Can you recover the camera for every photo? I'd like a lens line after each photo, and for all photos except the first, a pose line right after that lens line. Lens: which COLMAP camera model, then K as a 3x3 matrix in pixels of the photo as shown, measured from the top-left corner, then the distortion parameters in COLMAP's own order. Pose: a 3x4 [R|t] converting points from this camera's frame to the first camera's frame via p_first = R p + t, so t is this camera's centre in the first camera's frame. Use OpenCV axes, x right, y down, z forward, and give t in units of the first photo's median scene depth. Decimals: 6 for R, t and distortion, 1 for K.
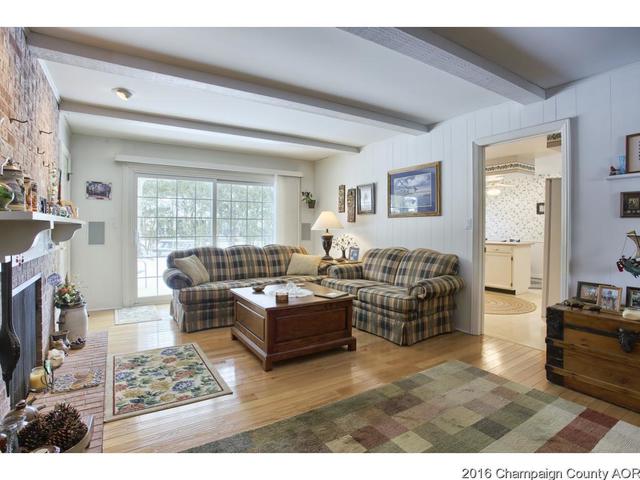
lens RADIAL K [[334.1, 0, 309.3], [0, 334.1, 229.4], [0, 0, 1]] dist [-0.077241, 0.038573]
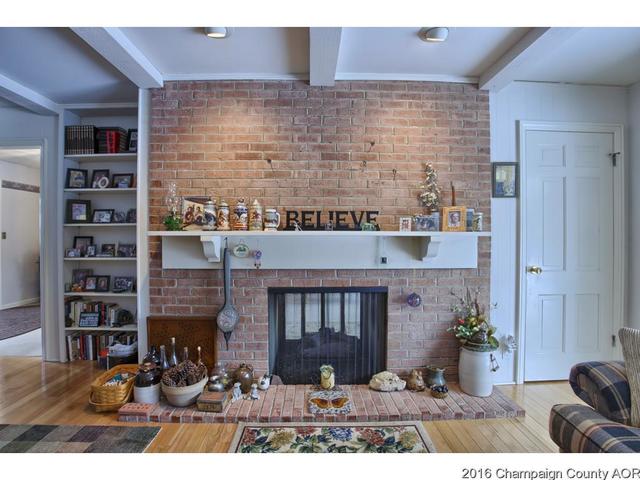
lens RADIAL K [[312.4, 0, 317.1], [0, 312.4, 237.9], [0, 0, 1]] dist [-0.067567, 0.017787]
pose [[-0.503364, 0.000732, -0.864074, 0.069477], [-0.008605, 0.999946, 0.005860, -0.014717], [0.864031, 0.010385, -0.503331, 1.143792]]
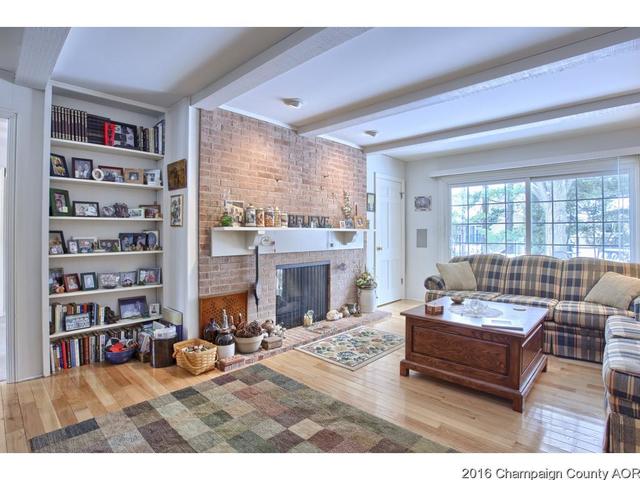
lens RADIAL K [[334.1, 0, 309.3], [0, 334.1, 229.4], [0, 0, 1]] dist [-0.077241, 0.038573]
pose [[0.243028, -0.013102, -0.969931, 0.714946], [-0.006399, 0.999865, -0.015109, -0.000754], [0.969998, 0.009879, 0.242911, 0.430708]]
